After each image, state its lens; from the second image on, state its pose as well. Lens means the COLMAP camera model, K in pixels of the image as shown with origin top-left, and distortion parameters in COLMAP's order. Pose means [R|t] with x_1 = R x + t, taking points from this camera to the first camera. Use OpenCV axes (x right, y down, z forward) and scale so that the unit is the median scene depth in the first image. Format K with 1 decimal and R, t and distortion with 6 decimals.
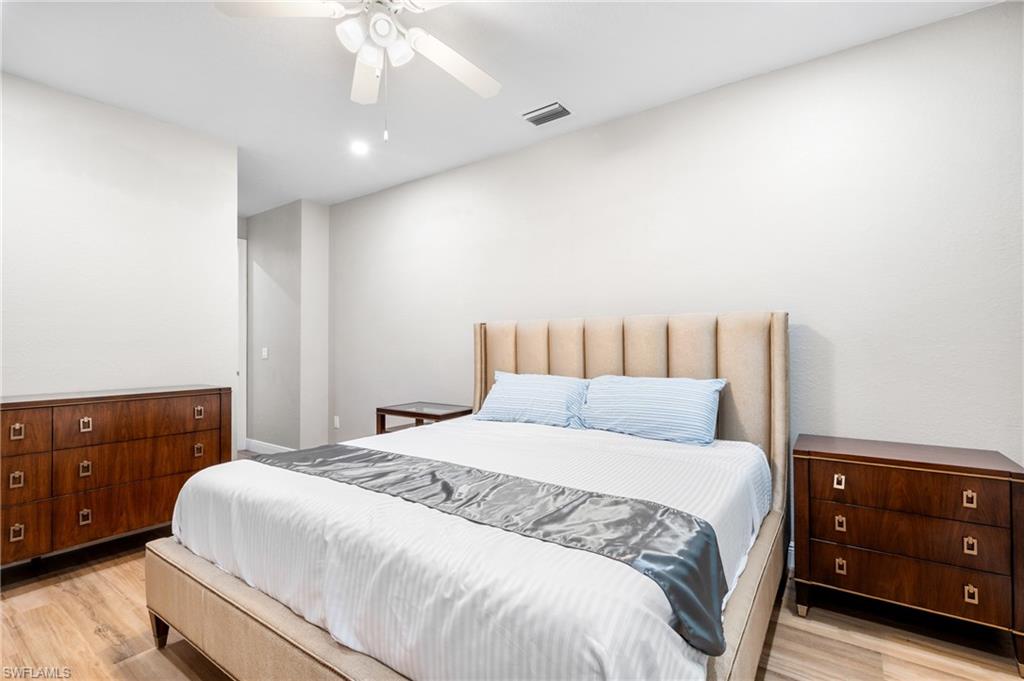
lens RADIAL K [[464.8, 0, 512.4], [0, 464.8, 329.6], [0, 0, 1]] dist [-0.002305, -0.000224]
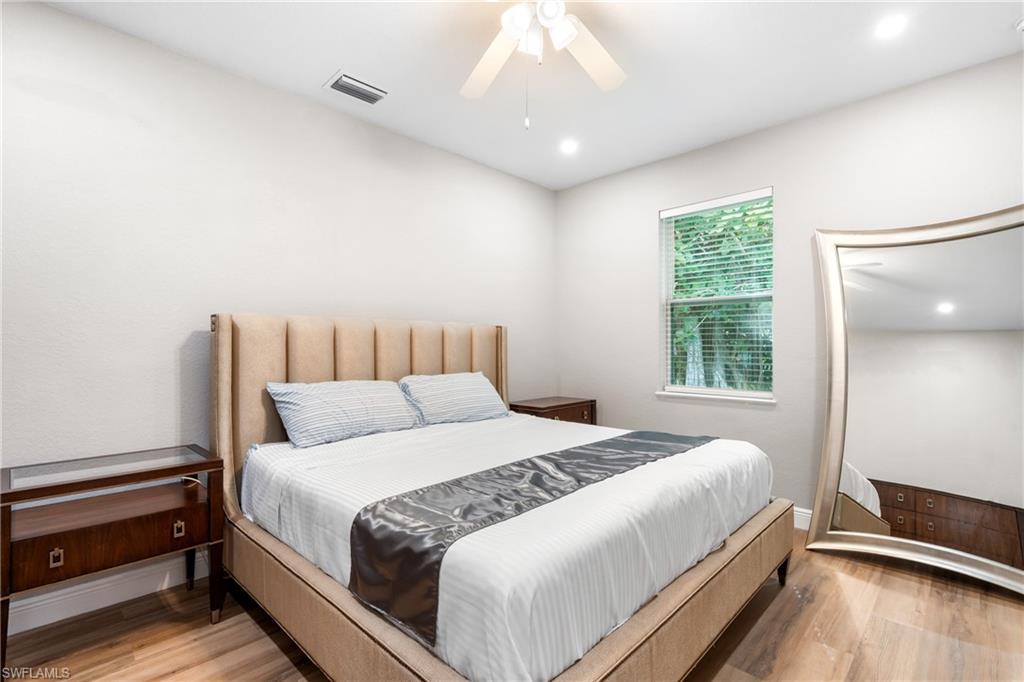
lens RADIAL K [[469.9, 0, 498.1], [0, 469.9, 340.7], [0, 0, 1]] dist [0.000600, -0.000138]
pose [[0.177227, 0.023376, 0.983892, -0.785249], [-0.025894, 0.999483, -0.019082, 0.031016], [-0.983829, -0.022095, 0.177740, 0.583422]]
